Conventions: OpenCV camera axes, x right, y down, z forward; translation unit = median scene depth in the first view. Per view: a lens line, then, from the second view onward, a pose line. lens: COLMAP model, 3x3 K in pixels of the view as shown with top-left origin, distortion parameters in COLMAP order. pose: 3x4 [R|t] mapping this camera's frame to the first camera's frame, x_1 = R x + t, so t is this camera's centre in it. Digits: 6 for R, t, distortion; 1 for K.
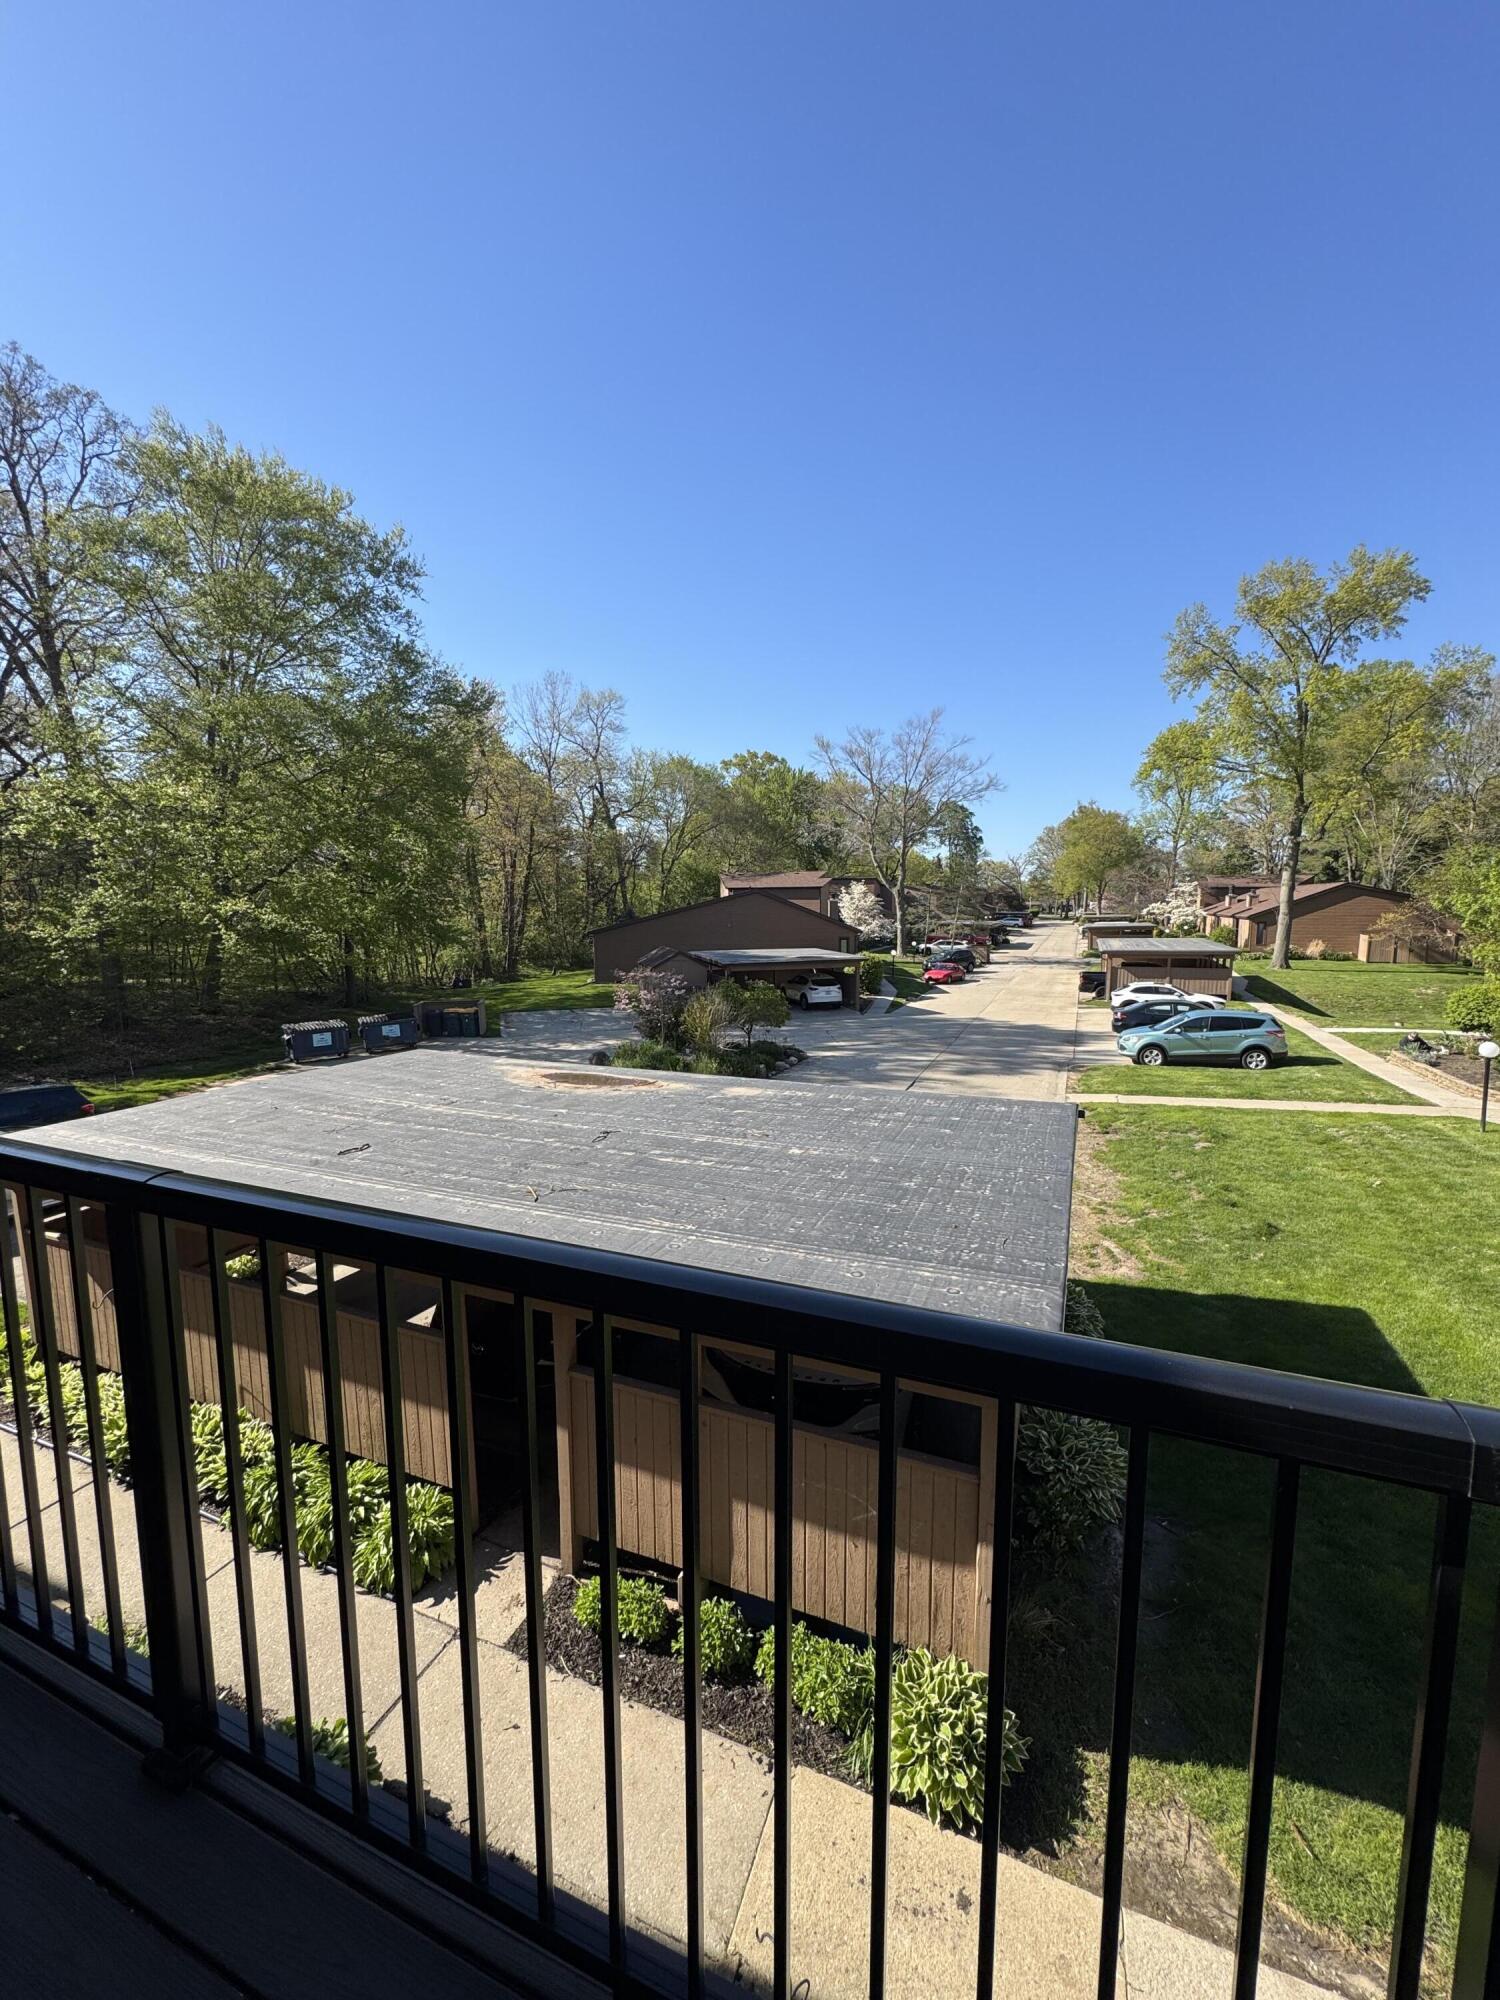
lens RADIAL K [[800.0, 0, 742.3], [0, 800.0, 999.8], [0, 0, 1]] dist [-0.001484, -0.000876]
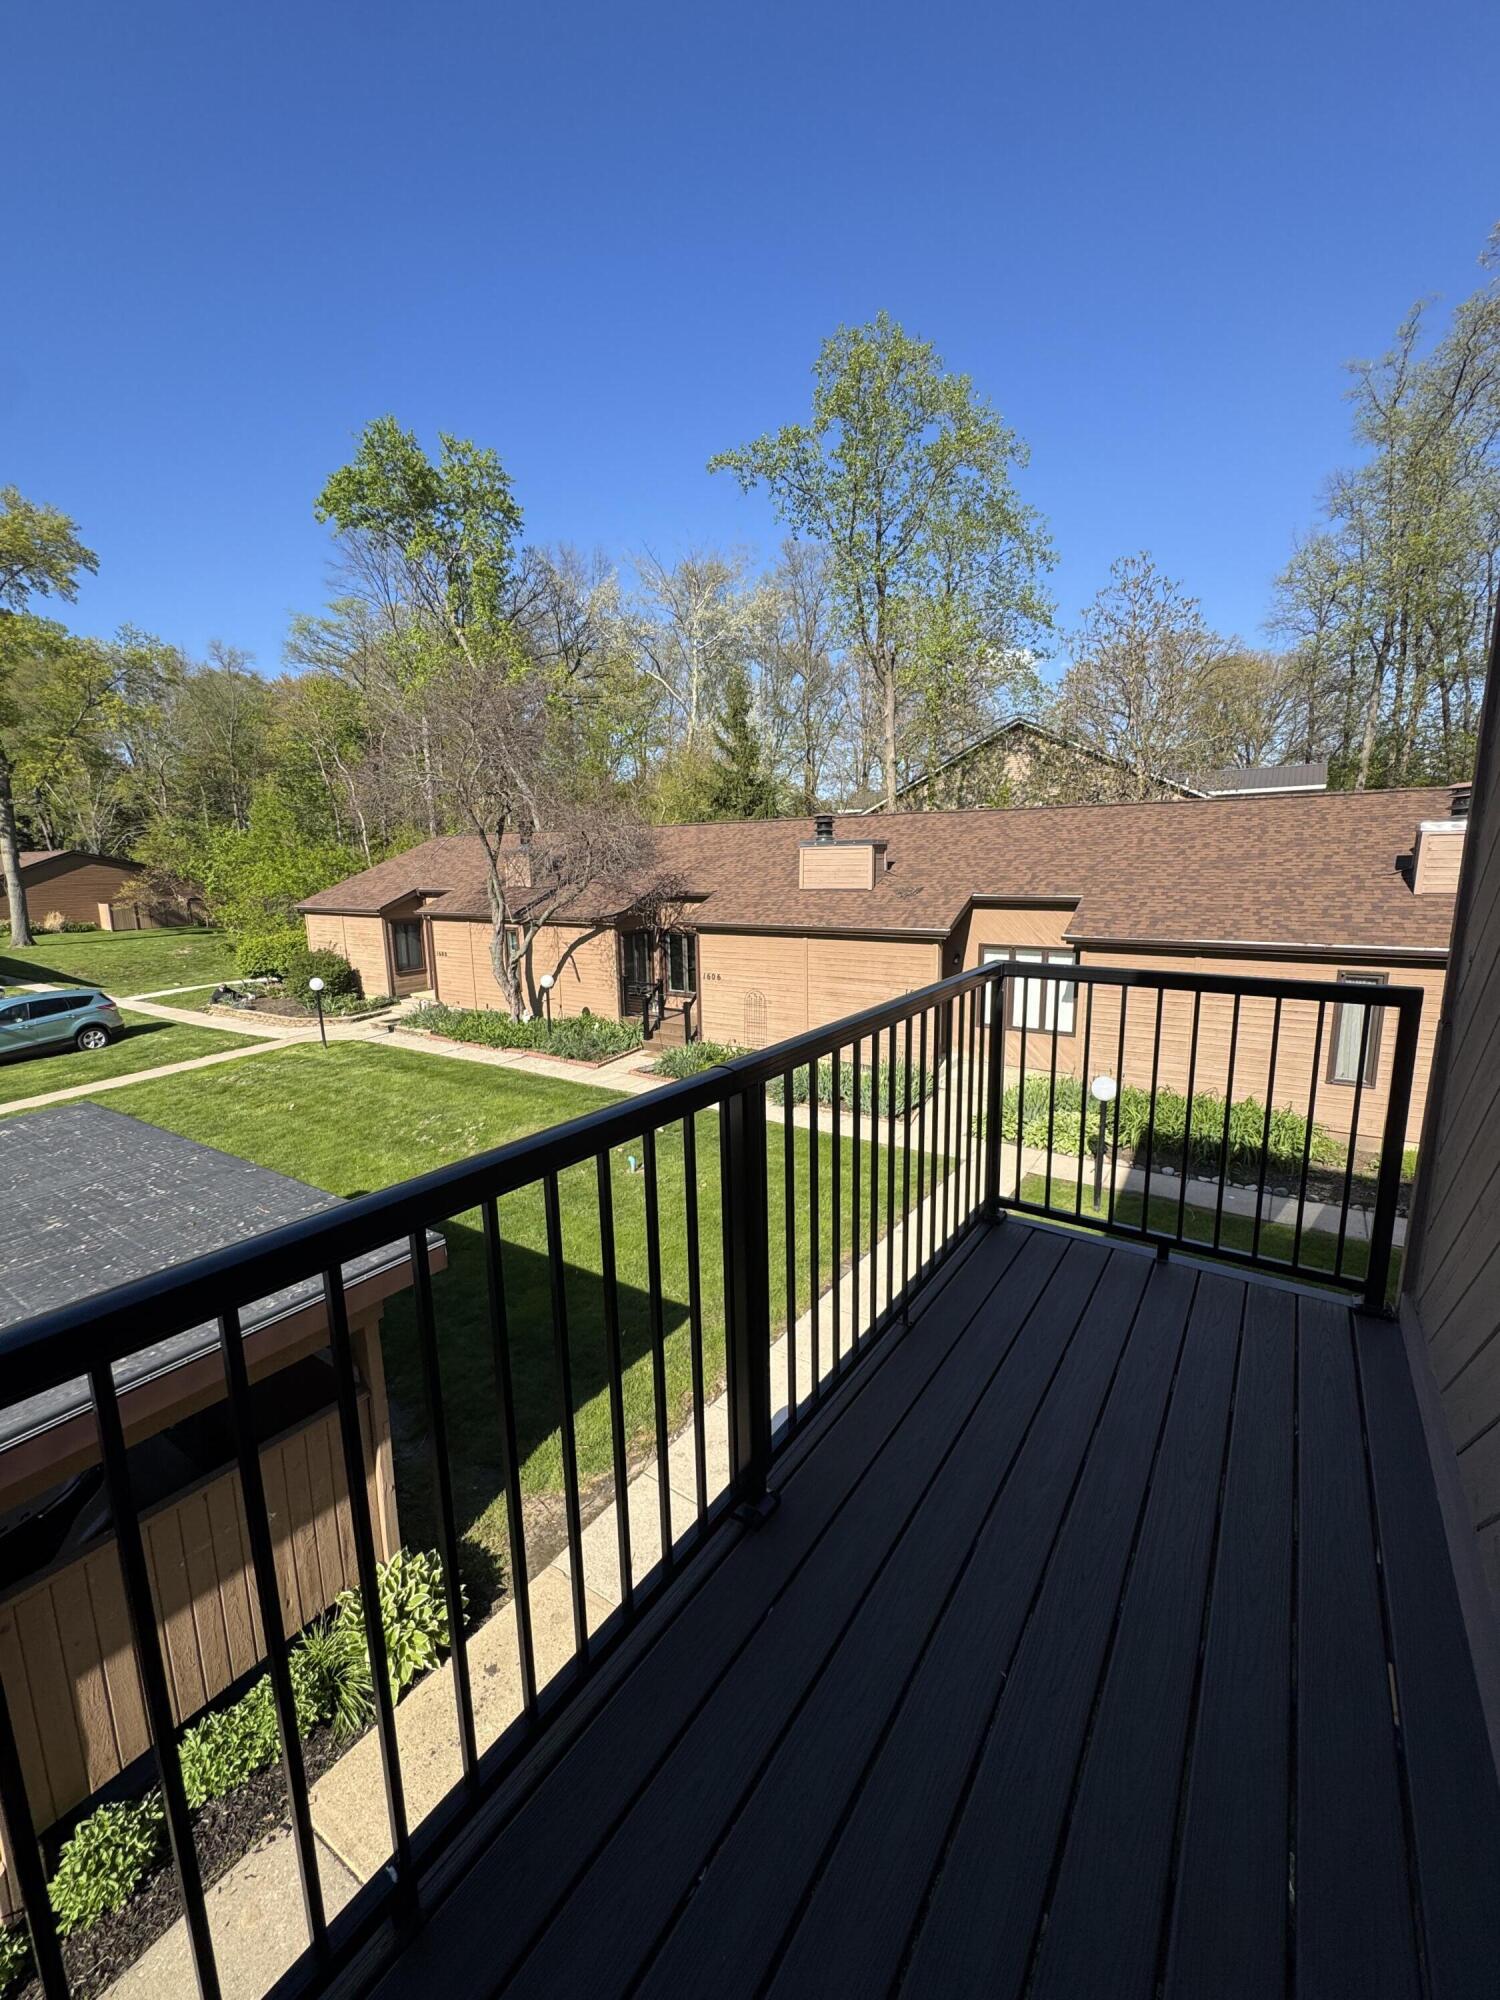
lens RADIAL K [[800.0, 0, 758.8], [0, 800.0, 995.8], [0, 0, 1]] dist [-0.001484, -0.000876]
pose [[0.183429, -0.162385, 0.969528, -0.118838], [0.129908, 0.981617, 0.139831, -0.004308], [-0.974411, 0.100301, 0.201152, 0.040524]]
